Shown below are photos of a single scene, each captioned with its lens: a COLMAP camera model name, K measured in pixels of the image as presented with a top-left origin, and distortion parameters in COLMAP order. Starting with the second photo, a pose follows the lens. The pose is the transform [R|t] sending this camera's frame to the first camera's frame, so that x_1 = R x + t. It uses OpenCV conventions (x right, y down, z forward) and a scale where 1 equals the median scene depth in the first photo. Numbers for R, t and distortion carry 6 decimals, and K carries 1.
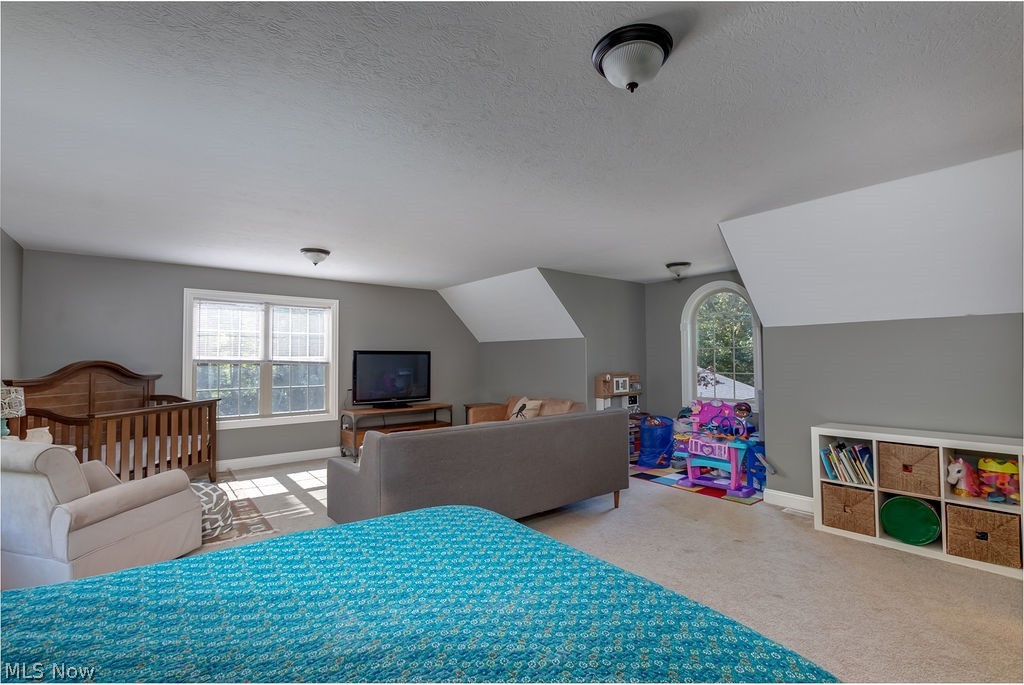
lens RADIAL K [[472.4, 0, 513.7], [0, 472.4, 343.9], [0, 0, 1]] dist [0.000202, -0.000193]
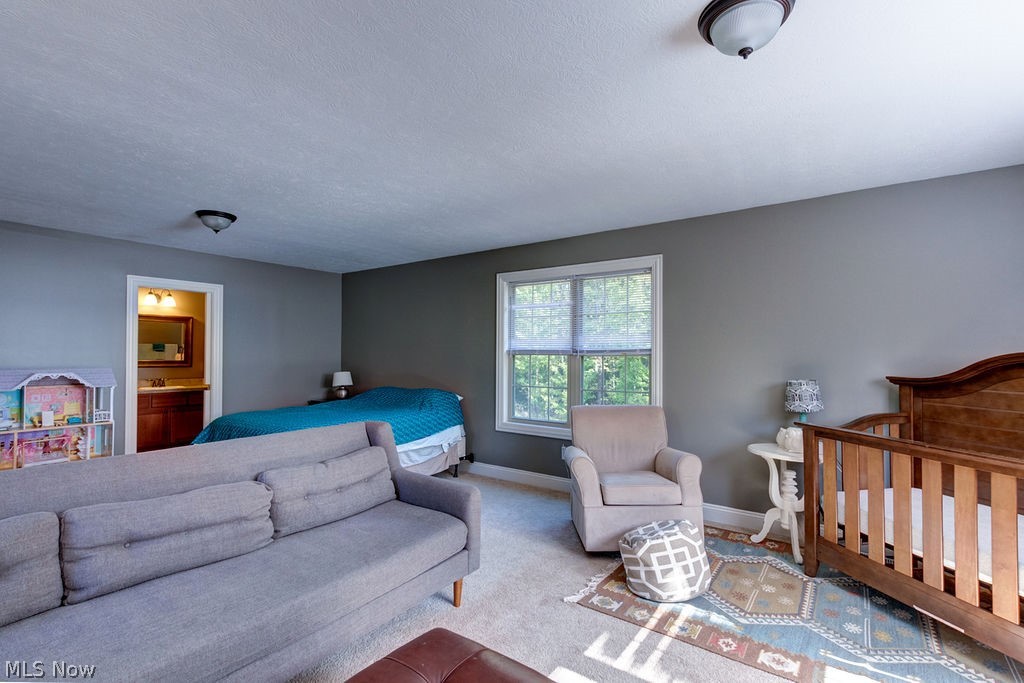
lens RADIAL K [[472.4, 0, 510.1], [0, 472.4, 342.1], [0, 0, 1]] dist [0.000202, -0.000193]
pose [[-0.960228, -0.008960, -0.279074, -0.211388], [0.003464, 0.999026, -0.043993, 0.050373], [0.279197, -0.043210, -0.959261, 1.505146]]
